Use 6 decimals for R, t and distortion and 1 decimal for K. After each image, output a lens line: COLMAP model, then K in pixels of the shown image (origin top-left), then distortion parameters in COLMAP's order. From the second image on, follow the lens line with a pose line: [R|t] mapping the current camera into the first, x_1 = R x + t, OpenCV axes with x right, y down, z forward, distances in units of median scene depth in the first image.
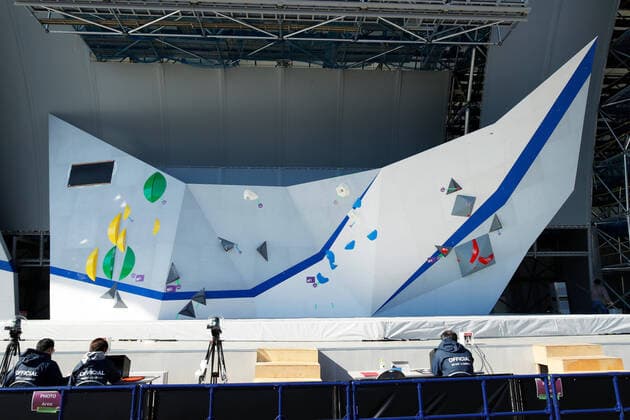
lens RADIAL K [[409.6, 0, 311.2], [0, 409.6, 207.4], [0, 0, 1]] dist [-0.006537, -0.001154]
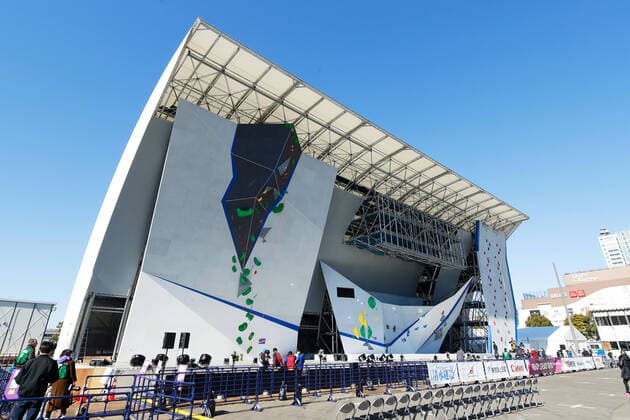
lens RADIAL K [[355.0, 0, 315.4], [0, 355.0, 195.5], [0, 0, 1]] dist [0.000320, 0.000792]
pose [[0.786495, 0.257809, 0.561213, -2.220769], [-0.157641, 0.962406, -0.221187, -0.156467], [-0.597139, 0.085493, 0.797569, -0.729820]]
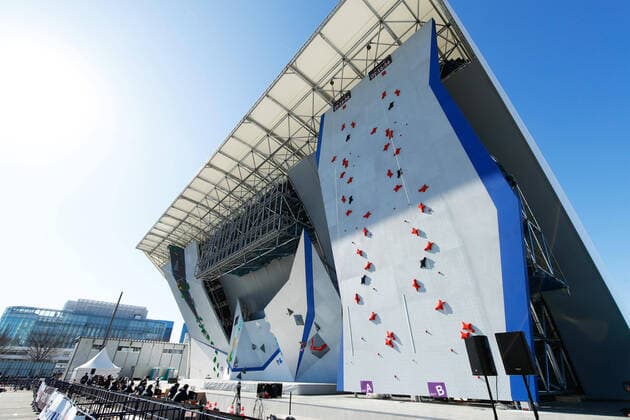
lens RADIAL K [[284.8, 0, 317.8], [0, 284.8, 208.5], [0, 0, 1]] dist [0.000188, 0.000087]
pose [[0.610681, -0.388176, -0.690209, 1.556910], [0.178346, 0.916638, -0.357725, 0.011009], [0.771532, 0.095360, 0.629003, 0.138829]]
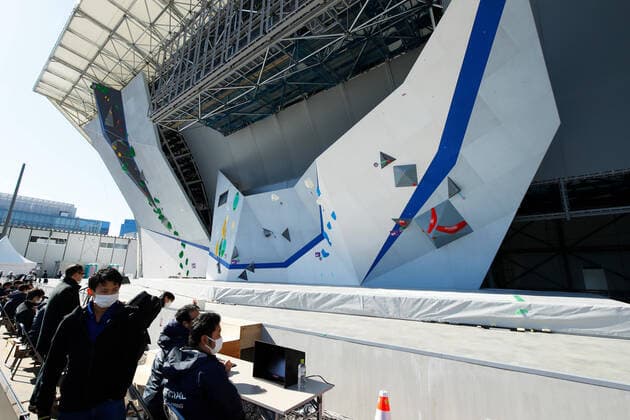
lens RADIAL K [[284.8, 0, 317.3], [0, 284.8, 206.3], [0, 0, 1]] dist [0.000188, 0.000087]
pose [[0.752043, -0.132242, -0.645712, 0.625439], [0.133793, 0.989899, -0.046907, 0.070311], [0.645392, -0.051116, 0.762139, 0.333565]]
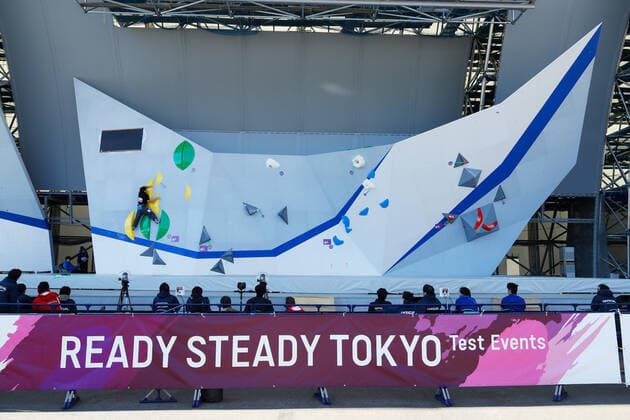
lens RADIAL K [[510.4, 0, 312.4], [0, 510.4, 207.4], [0, 0, 1]] dist [-0.006509, -0.009290]
pose [[0.999641, 0.015102, -0.022112, -0.012268], [-0.012119, 0.991528, 0.129327, -0.092850], [0.023877, -0.129013, 0.991355, -0.346541]]
